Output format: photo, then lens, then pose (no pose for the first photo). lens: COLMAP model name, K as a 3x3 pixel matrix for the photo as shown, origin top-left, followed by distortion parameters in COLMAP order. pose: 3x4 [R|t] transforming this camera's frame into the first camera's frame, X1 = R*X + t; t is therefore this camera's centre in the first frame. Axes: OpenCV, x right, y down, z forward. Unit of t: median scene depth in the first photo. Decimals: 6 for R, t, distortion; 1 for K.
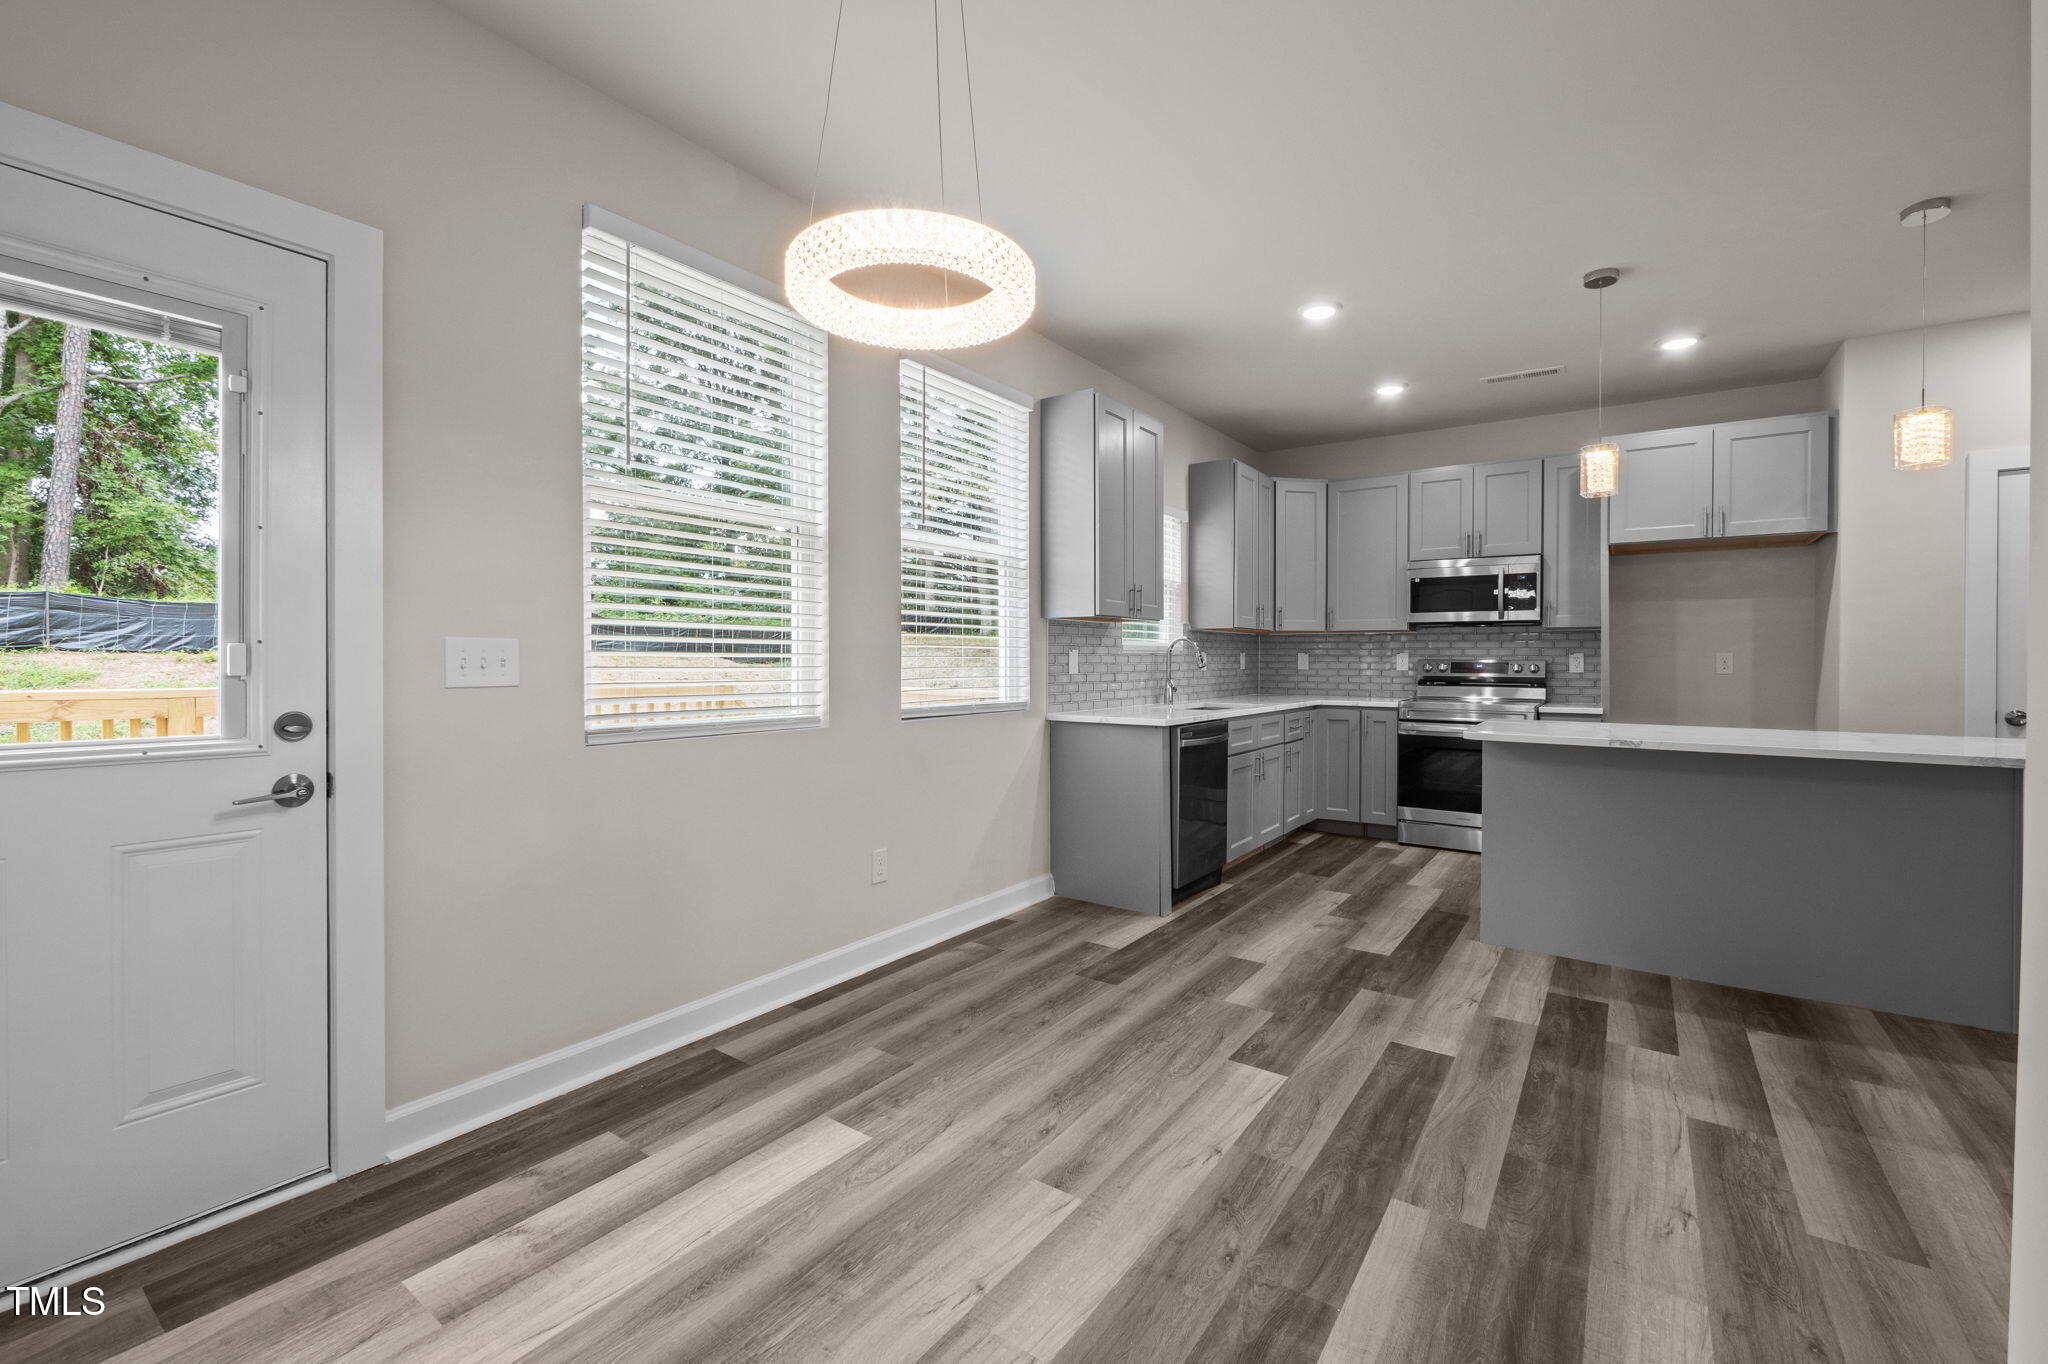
lens RADIAL K [[852.1, 0, 1028.5], [0, 852.1, 679.5], [0, 0, 1]] dist [-0.008822, 0.000372]
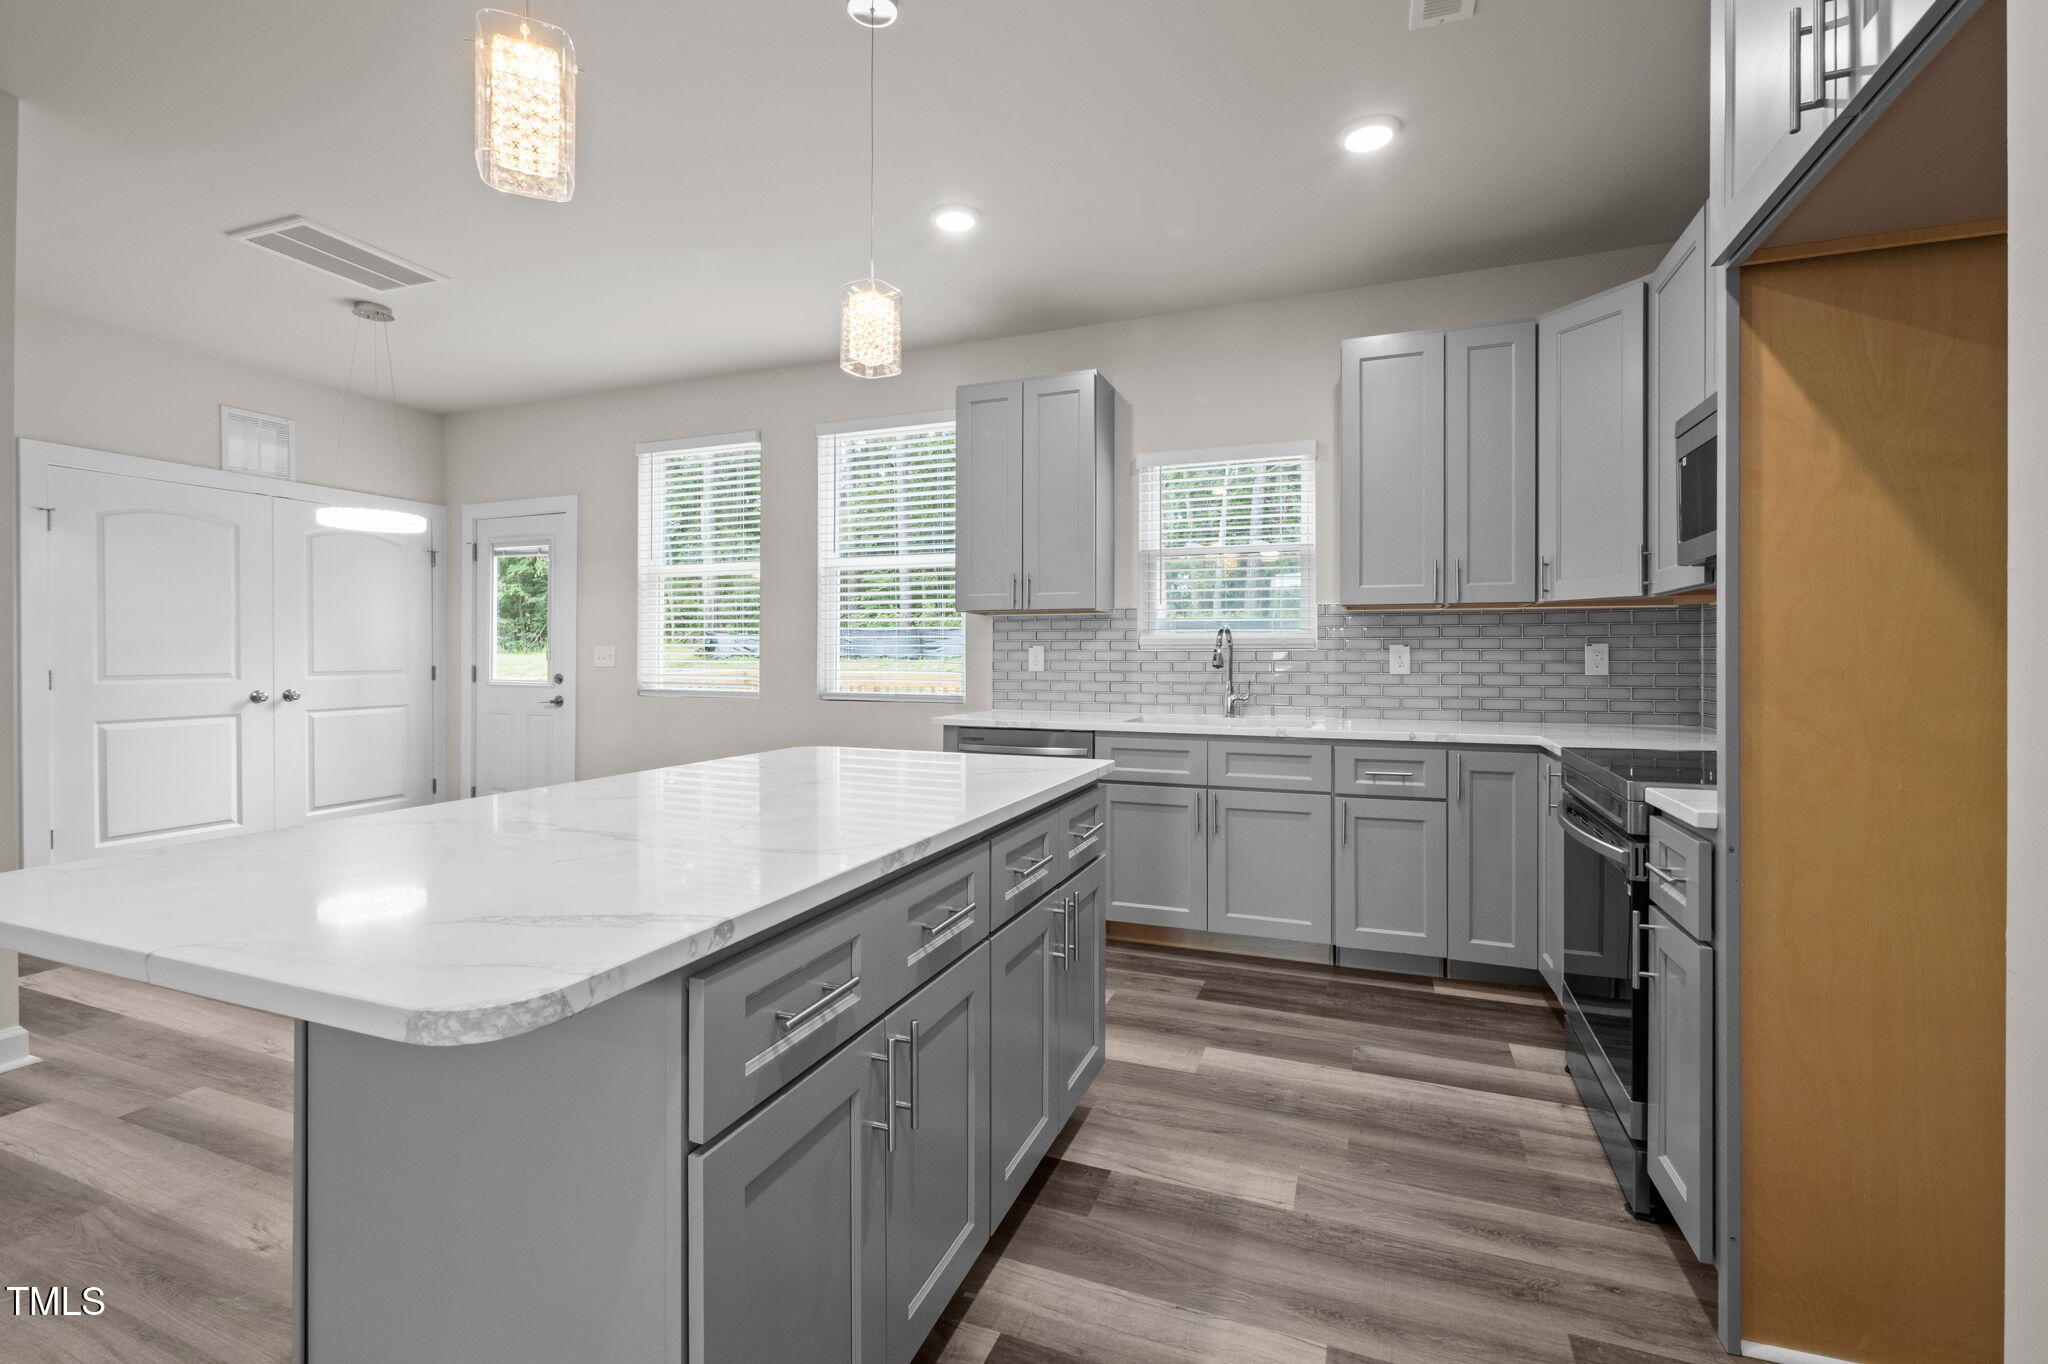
lens RADIAL K [[900.4, 0, 1026.5], [0, 900.4, 658.8], [0, 0, 1]] dist [-0.001864, -0.000154]
pose [[0.236843, -0.000800, -0.971548, 1.285007], [-0.025129, 0.999660, -0.006950, -0.016374], [0.971223, 0.026060, 0.236742, 0.940962]]
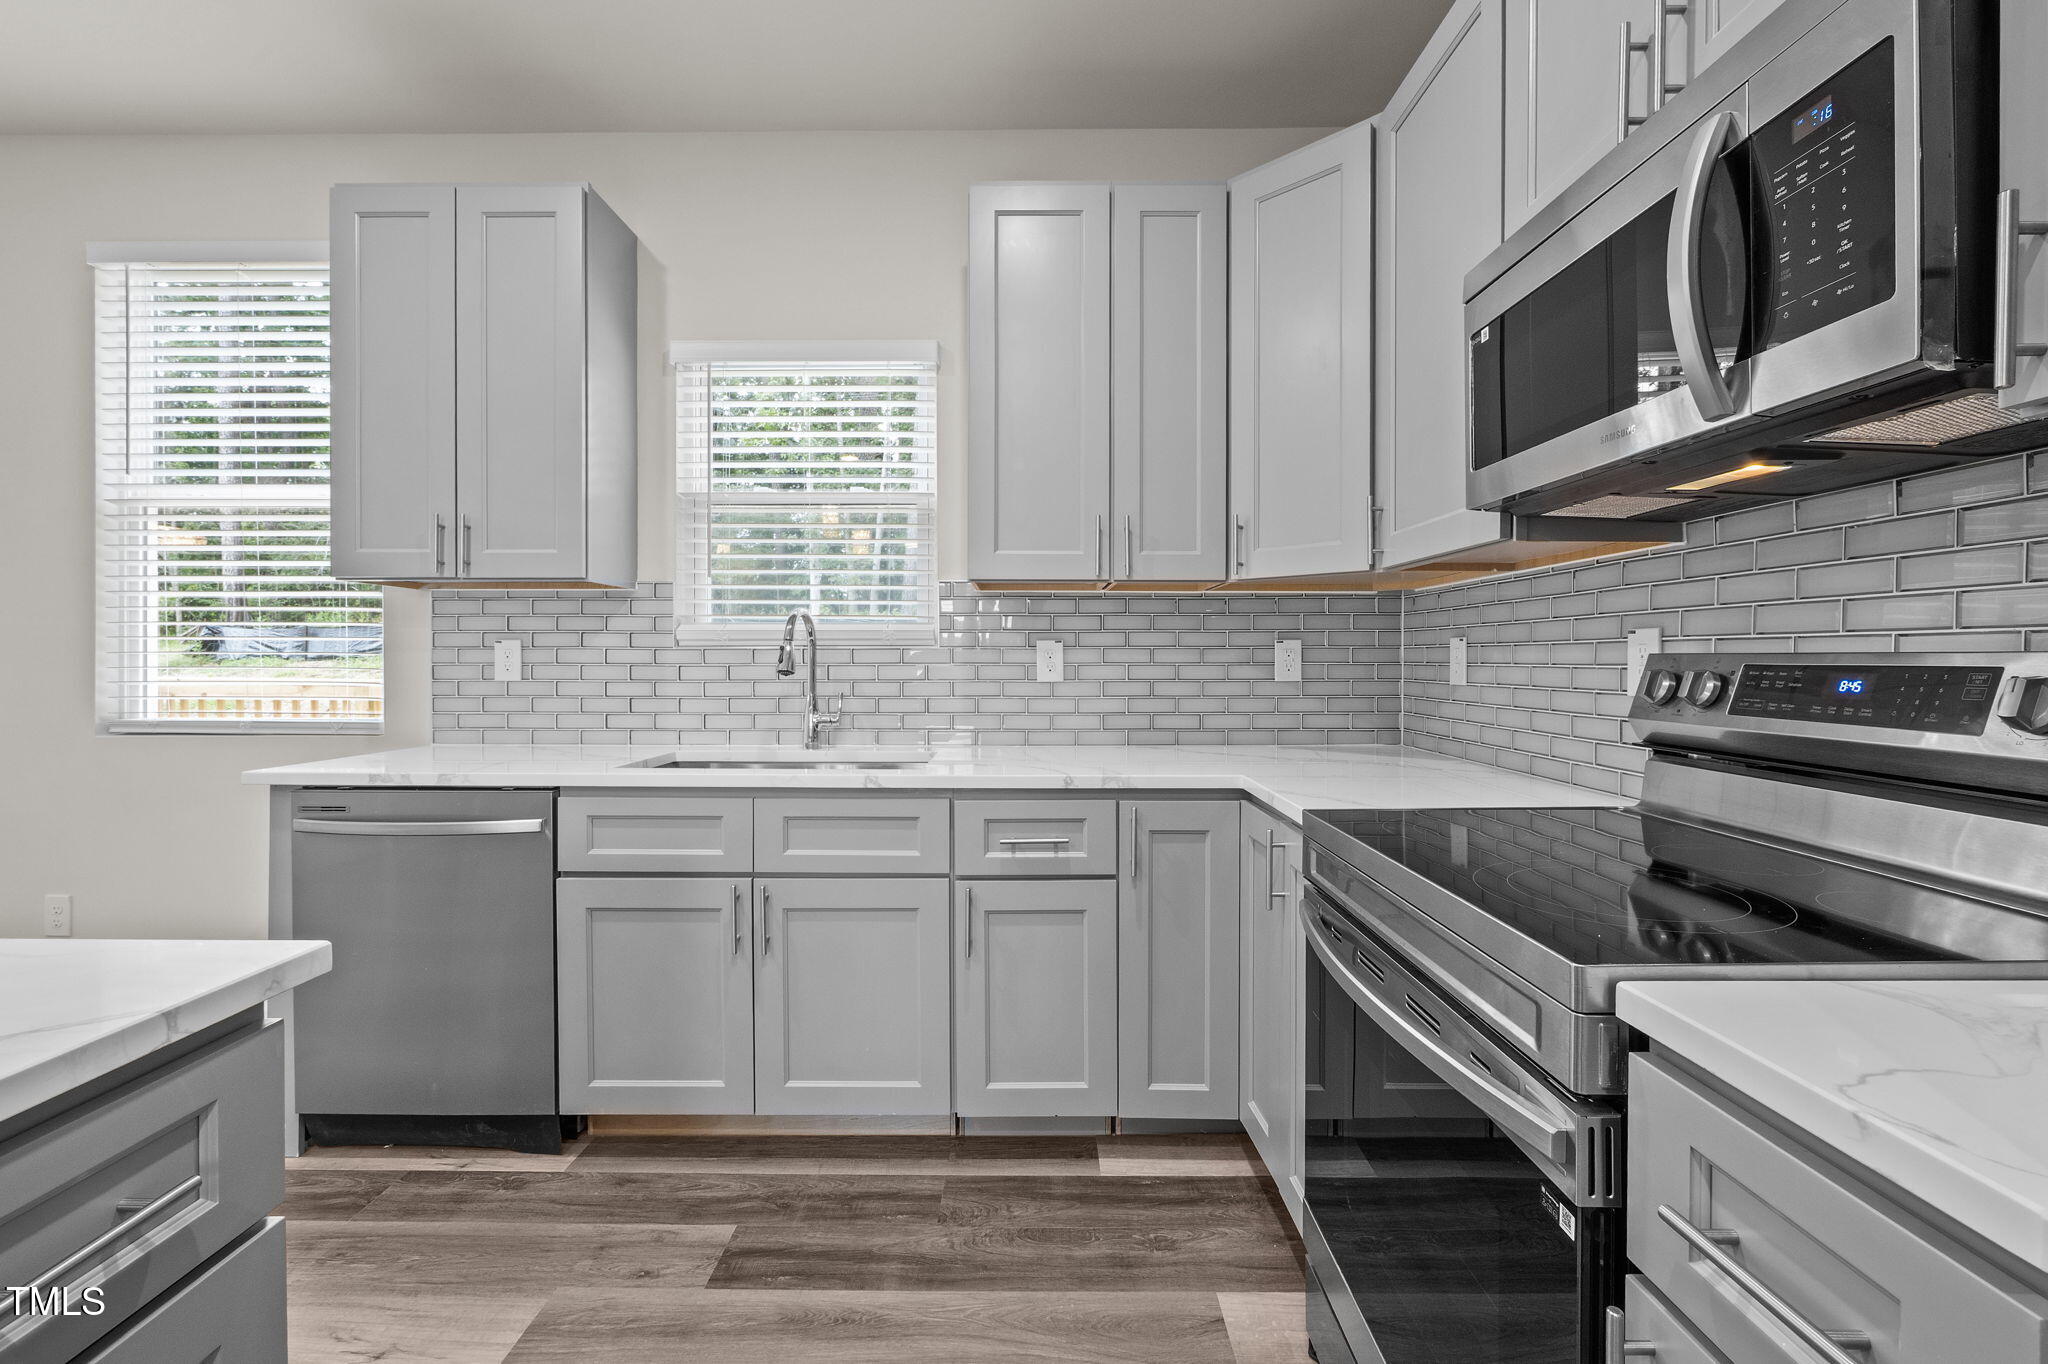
lens RADIAL K [[876.1, 0, 1027.3], [0, 876.1, 669.4], [0, 0, 1]] dist [-0.003534, -0.000359]
pose [[0.571270, 0.008591, -0.820718, 0.944295], [-0.019637, 0.999802, -0.003203, -0.024455], [0.820528, 0.017946, 0.571325, 1.188967]]
